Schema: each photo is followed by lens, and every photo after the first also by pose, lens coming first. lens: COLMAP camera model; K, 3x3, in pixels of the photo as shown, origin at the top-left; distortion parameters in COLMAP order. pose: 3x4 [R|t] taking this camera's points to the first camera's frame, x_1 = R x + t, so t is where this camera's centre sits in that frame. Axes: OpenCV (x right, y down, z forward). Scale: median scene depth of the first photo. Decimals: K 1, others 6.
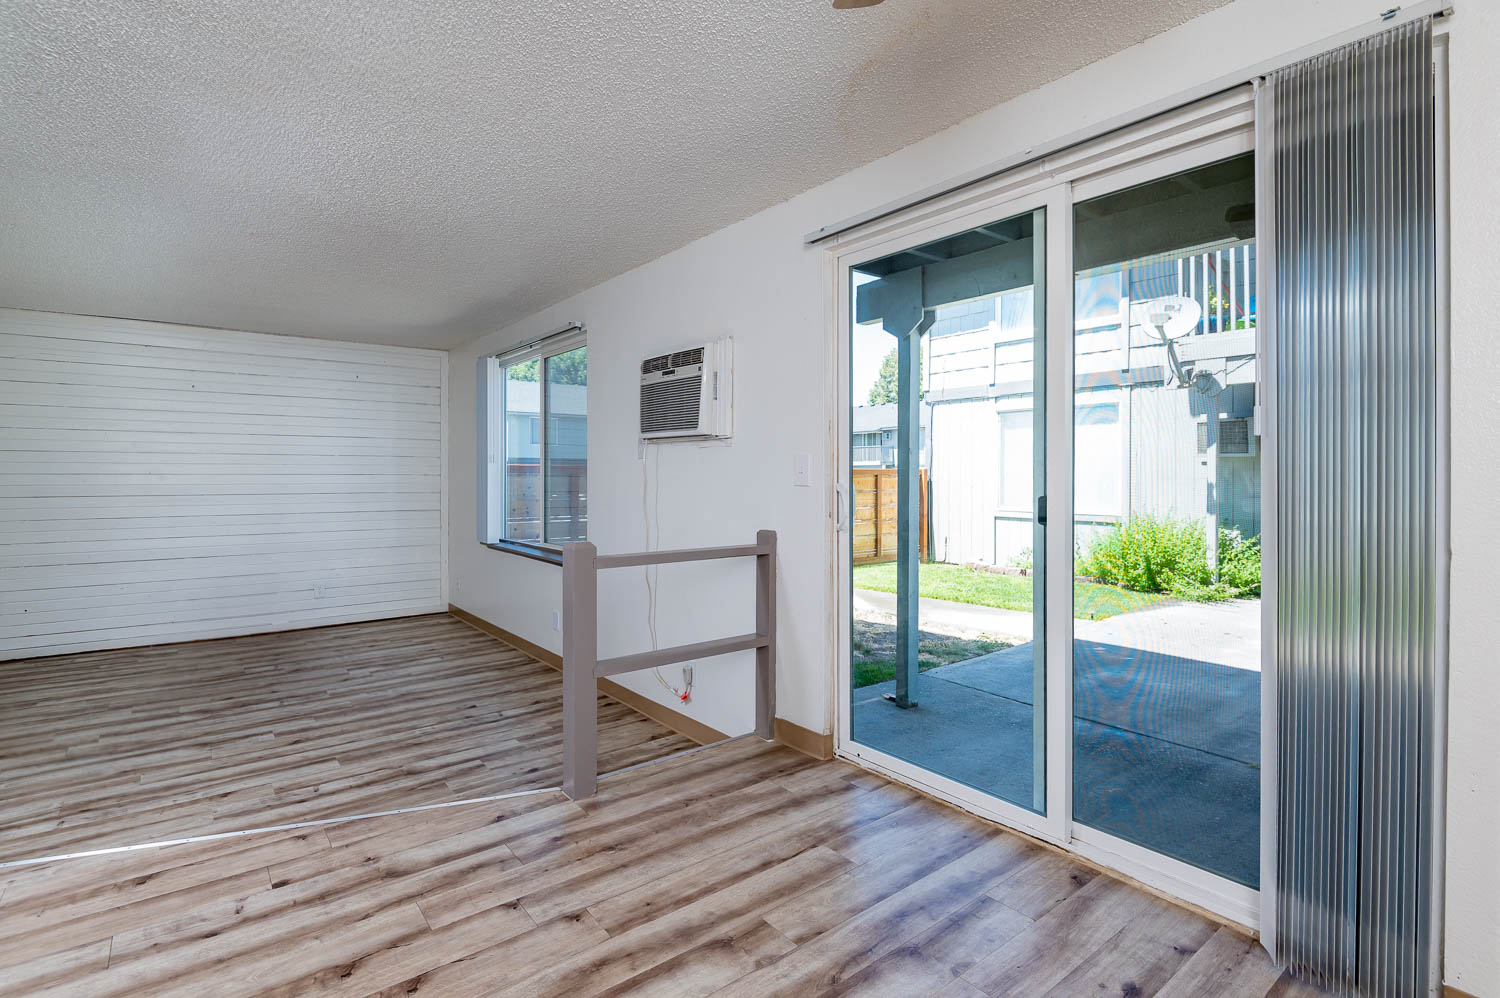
lens RADIAL K [[717.7, 0, 745.0], [0, 717.7, 481.7], [0, 0, 1]] dist [-0.017160, -0.000480]
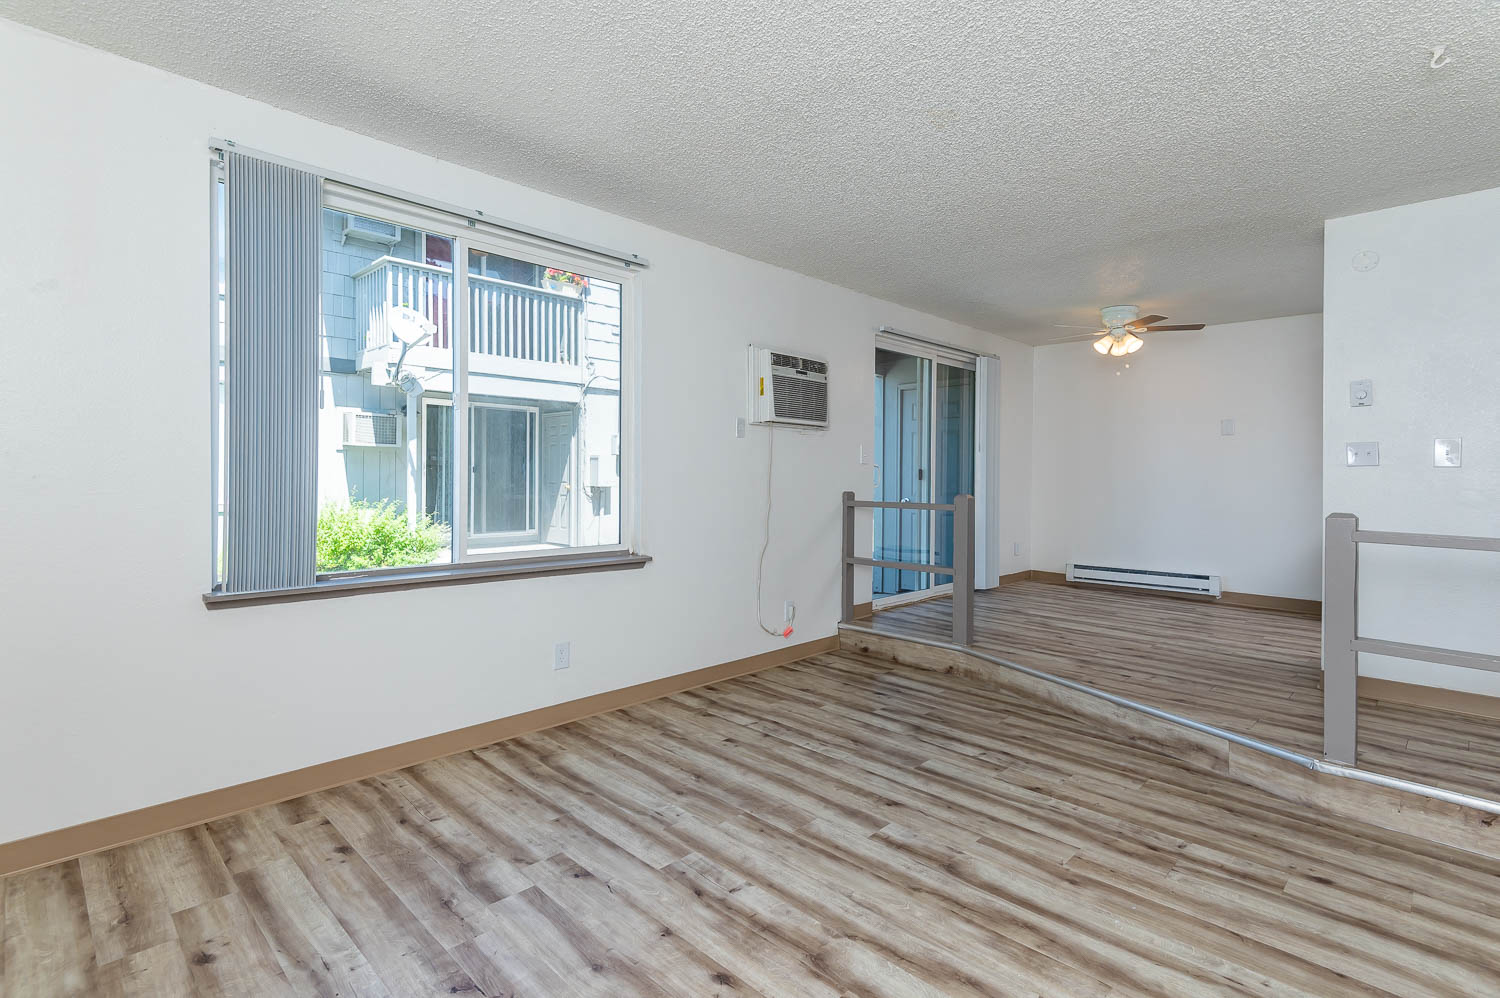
lens RADIAL K [[722.3, 0, 729.7], [0, 722.3, 476.2], [0, 0, 1]] dist [0.015129, -0.001054]
pose [[-0.097706, -0.006678, 0.995193, -1.365904], [0.002421, 0.999973, 0.006948, 0.013706], [-0.995212, 0.003088, -0.097687, 1.237896]]
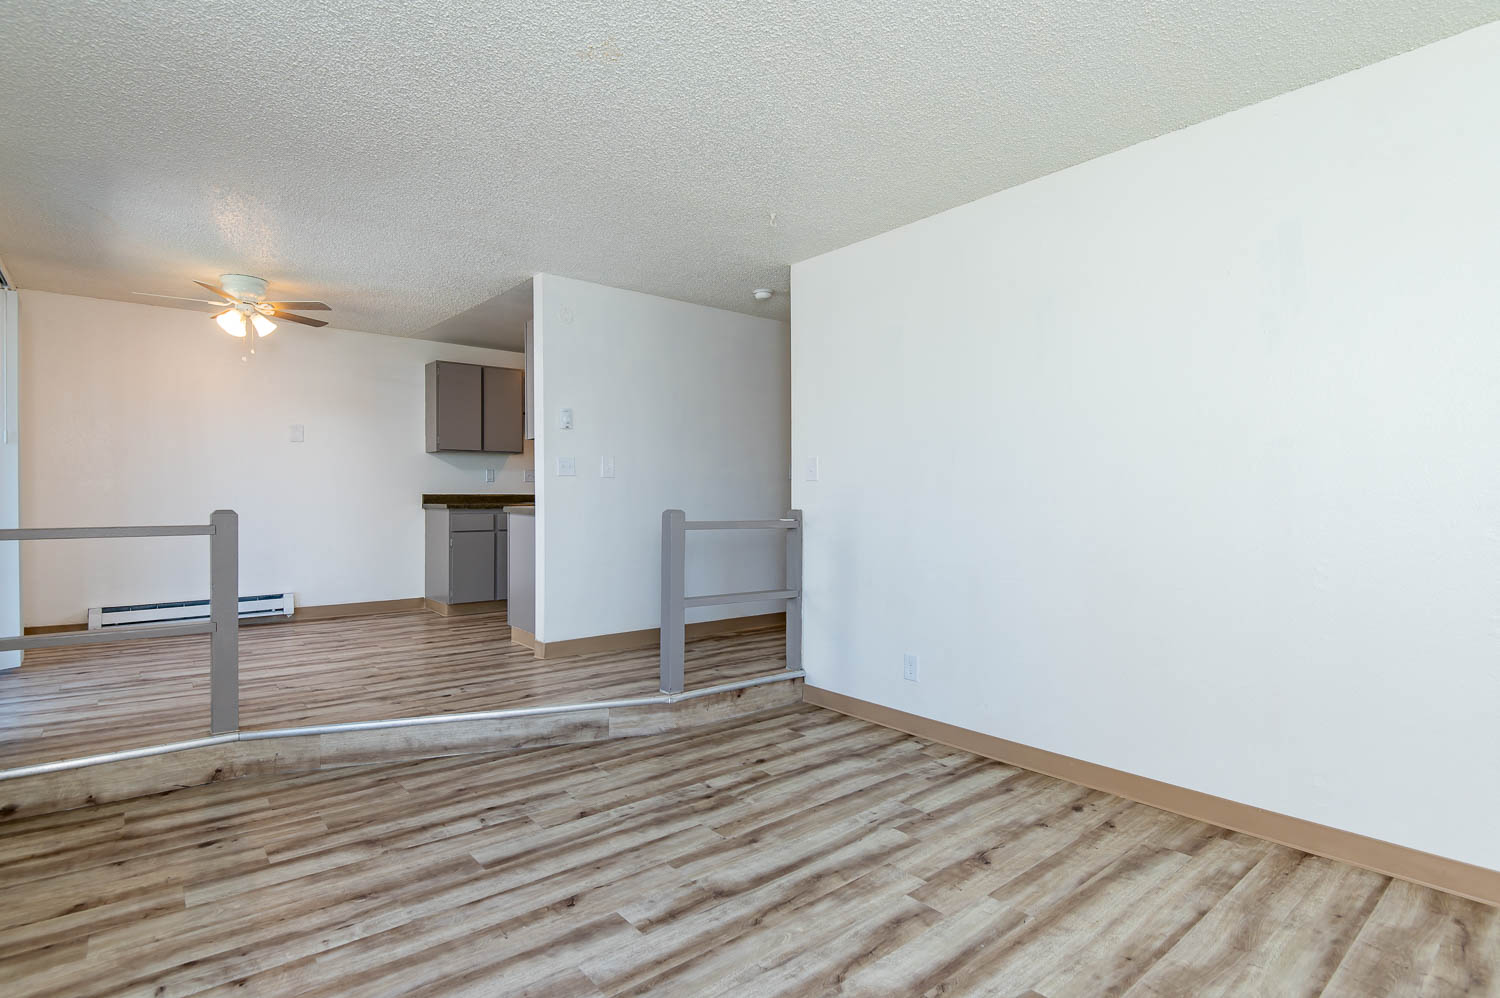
lens RADIAL K [[764.2, 0, 750.0], [0, 764.2, 499.0], [0, 0, 1]] dist [-0.012930, -0.001912]
pose [[-0.999744, -0.002242, -0.022515, -0.758815], [-0.002673, 0.999813, 0.019127, 0.023042], [0.022468, 0.019182, -0.999564, 1.610442]]
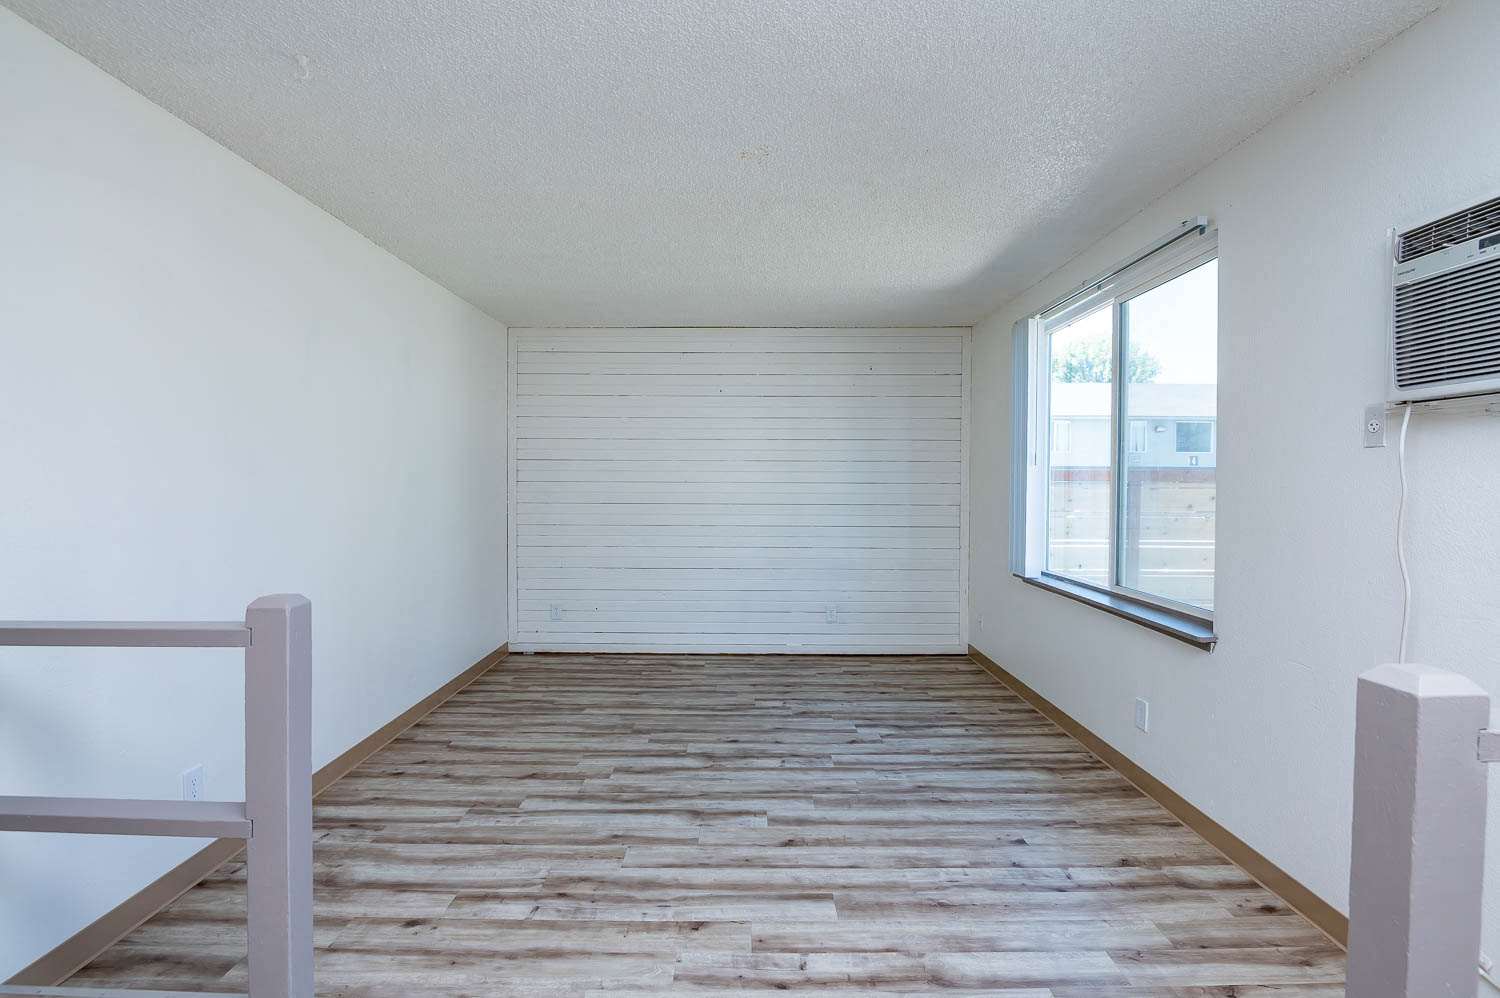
lens RADIAL K [[717.7, 0, 745.0], [0, 717.7, 481.7], [0, 0, 1]] dist [-0.017160, -0.000480]
pose [[0.781423, 0.000439, -0.624002, -0.193748], [-0.011428, 0.999842, -0.013608, -0.006711], [0.623898, 0.017765, 0.781304, 0.368763]]
